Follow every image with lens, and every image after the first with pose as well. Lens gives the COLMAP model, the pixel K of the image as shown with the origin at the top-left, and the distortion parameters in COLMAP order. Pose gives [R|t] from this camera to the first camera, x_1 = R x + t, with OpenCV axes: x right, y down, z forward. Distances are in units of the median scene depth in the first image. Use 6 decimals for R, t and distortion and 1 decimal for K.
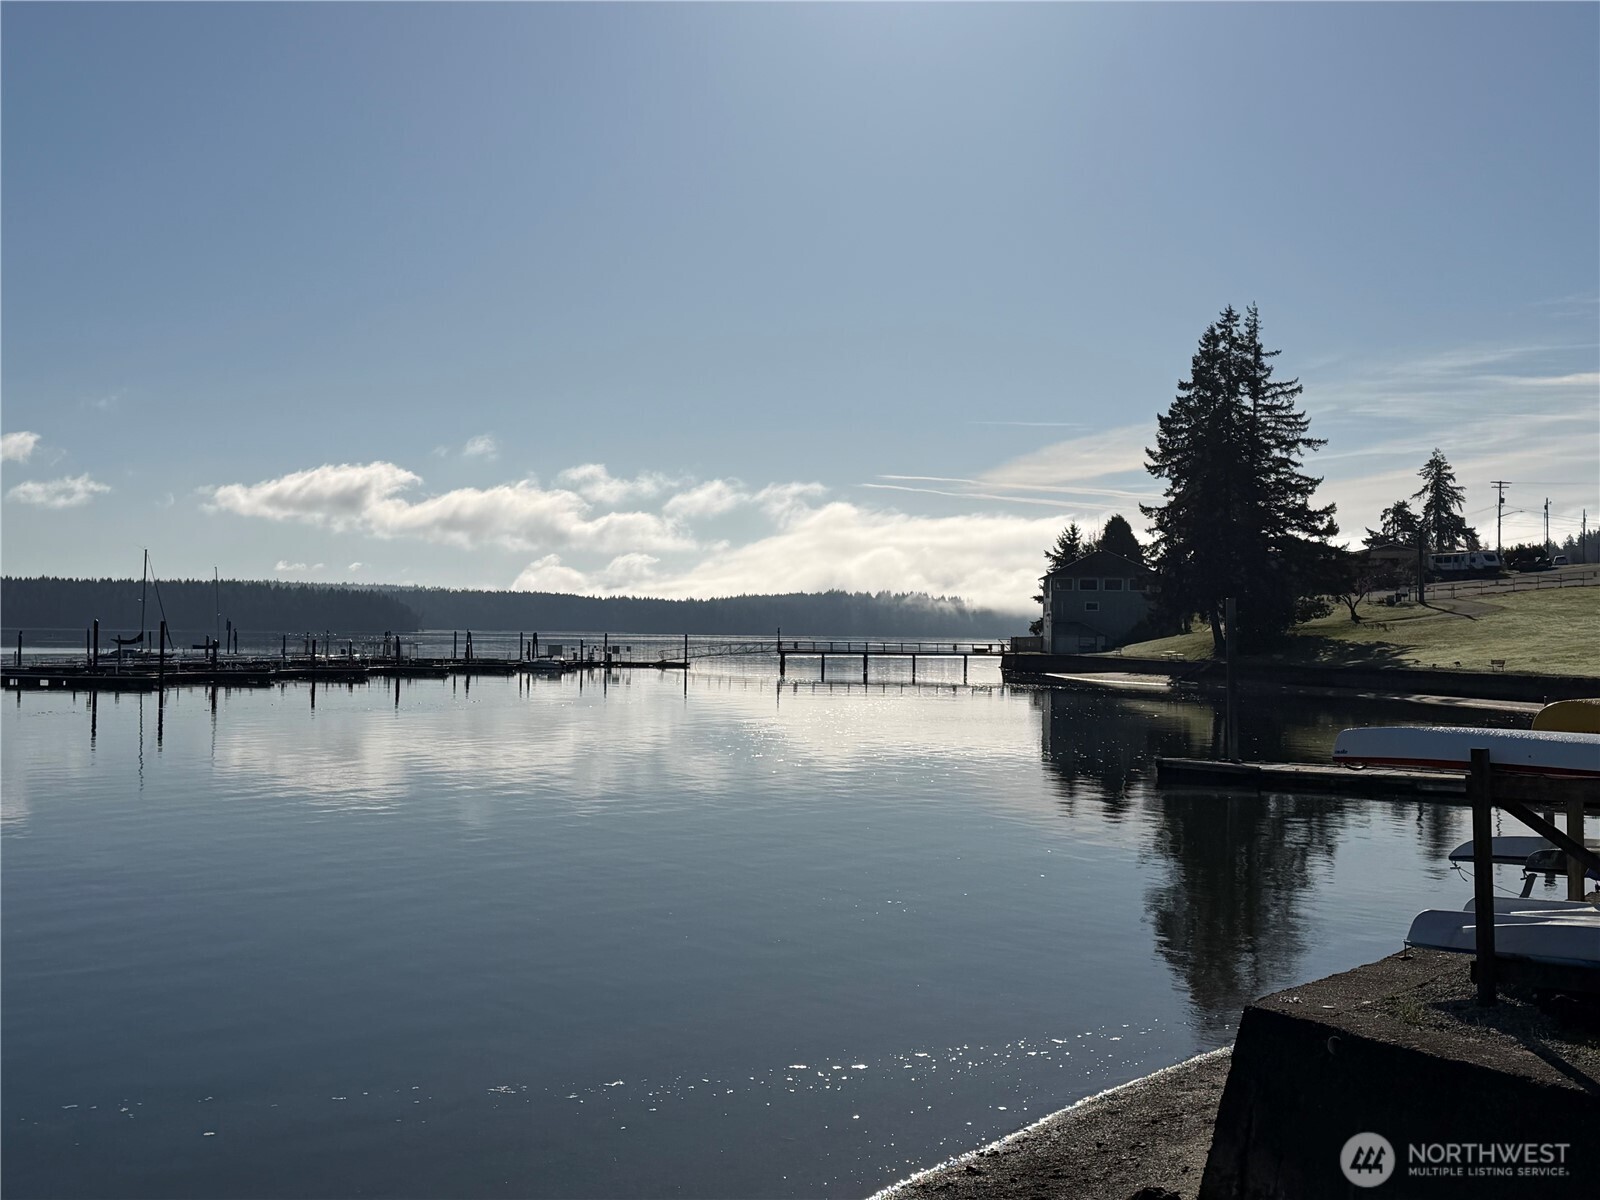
lens RADIAL K [[1933.9, 0, 800.0], [0, 1933.9, 600.0], [0, 0, 1]] dist [0.083376, 0.006051]
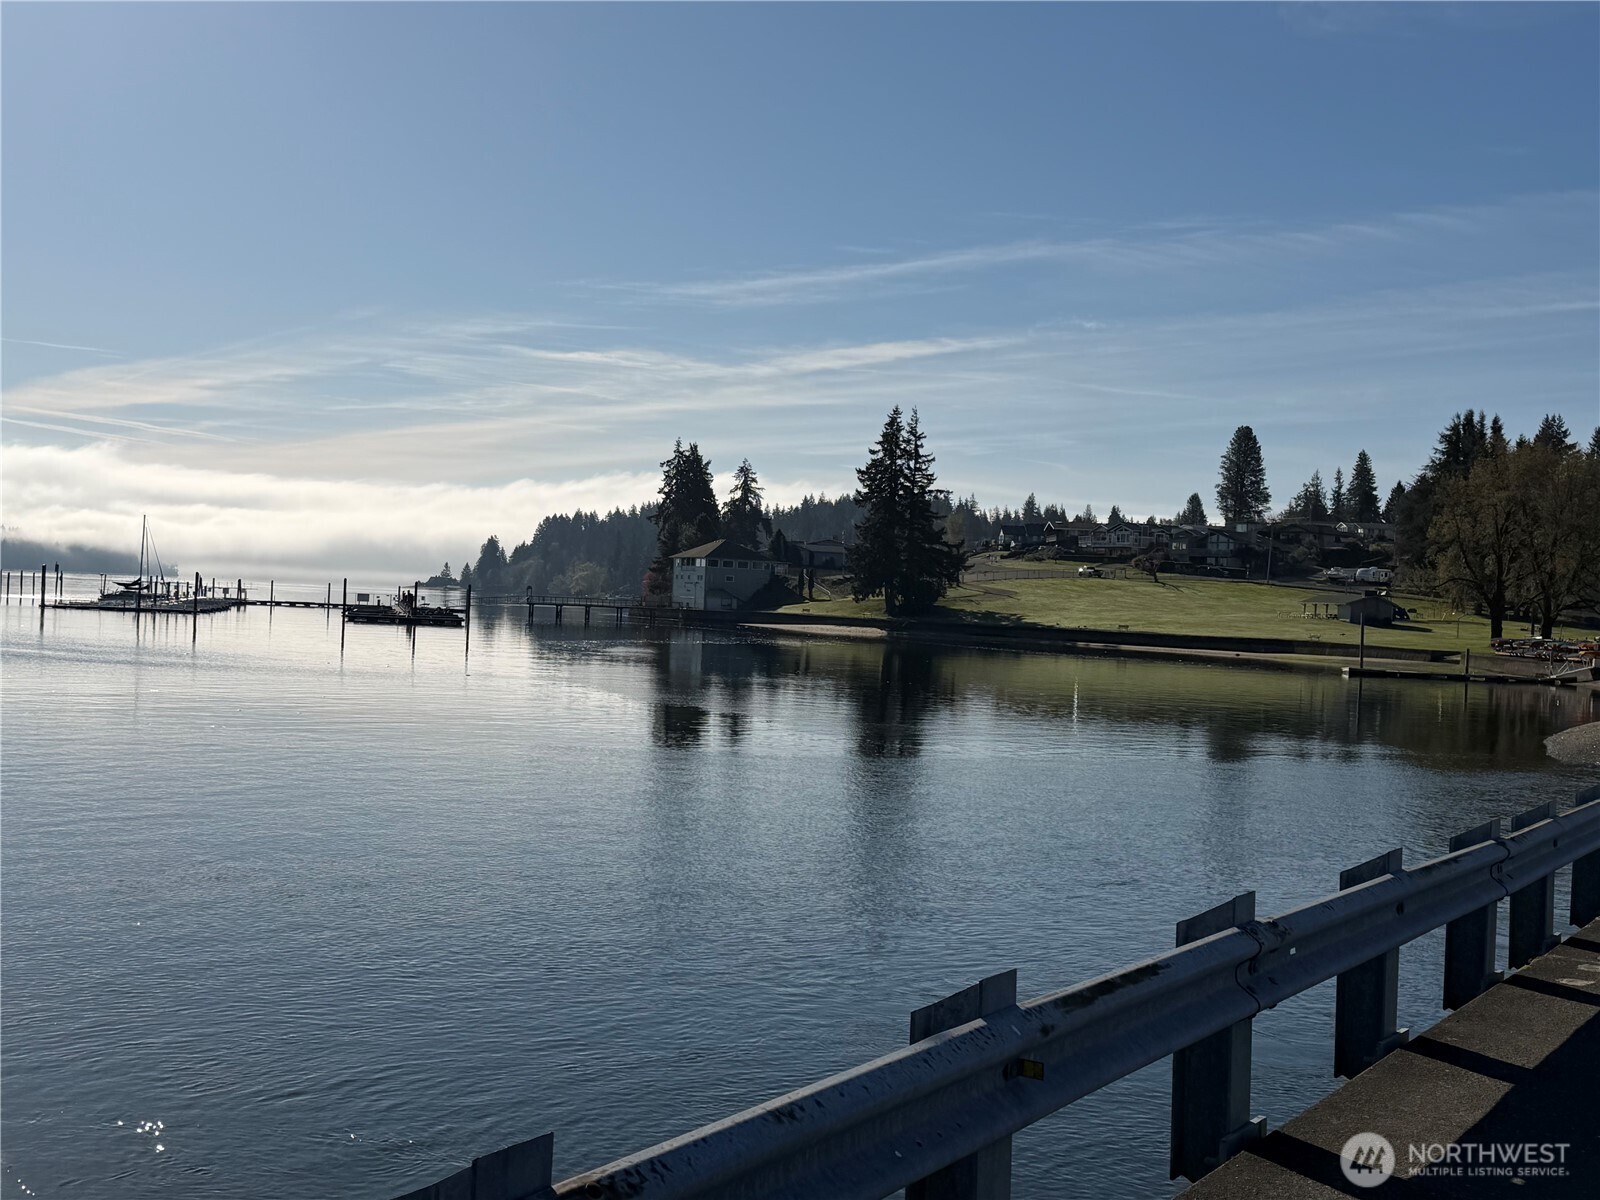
lens RADIAL K [[1920.7, 0, 822.8], [0, 1920.7, 596.0], [0, 0, 1]] dist [0.292609, -0.719707]
pose [[0.864921, 0.031371, 0.500926, -0.527505], [-0.044981, 0.998874, 0.015110, -0.008842], [-0.499888, -0.035601, 0.865358, -0.319398]]
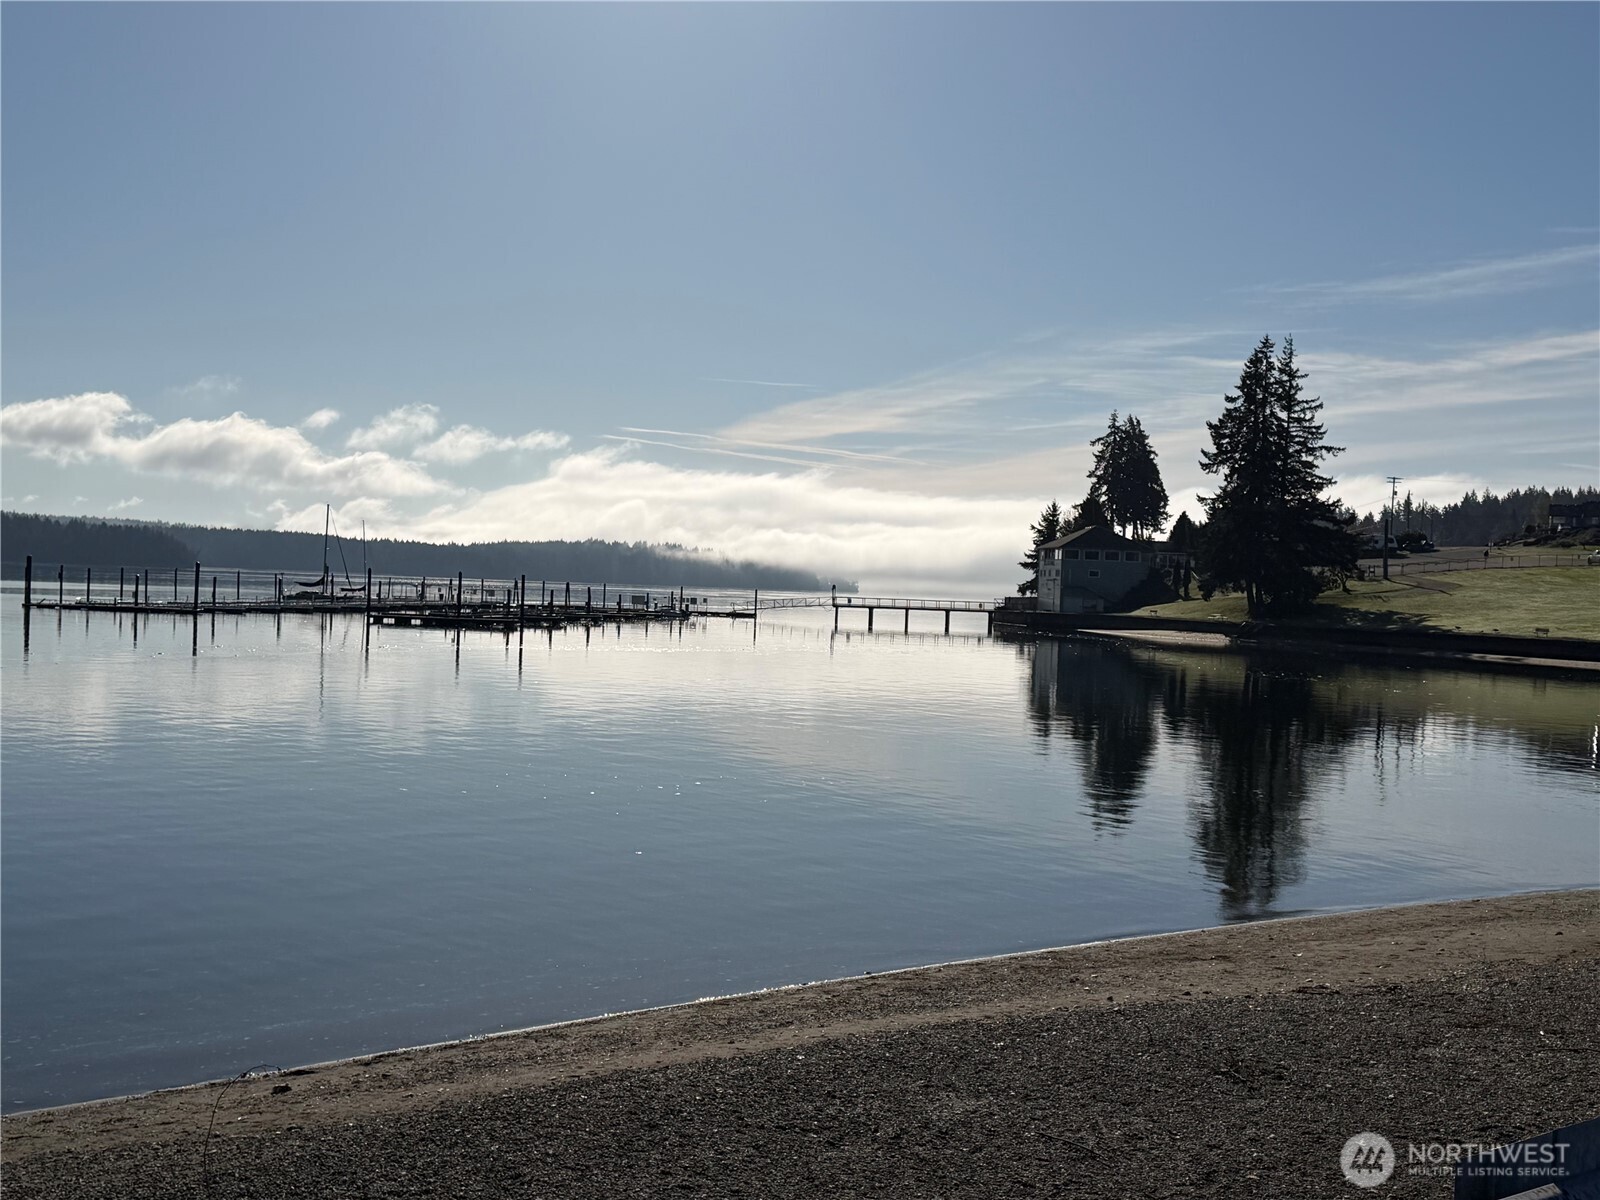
lens RADIAL K [[1879.0, 0, 799.7], [0, 1879.0, 628.9], [0, 0, 1]] dist [0.079978, -0.025158]
pose [[0.988395, 0.021017, 0.150444, -0.201677], [-0.027353, 0.998818, 0.040172, -0.004323], [-0.149421, -0.043821, 0.987802, -0.120831]]
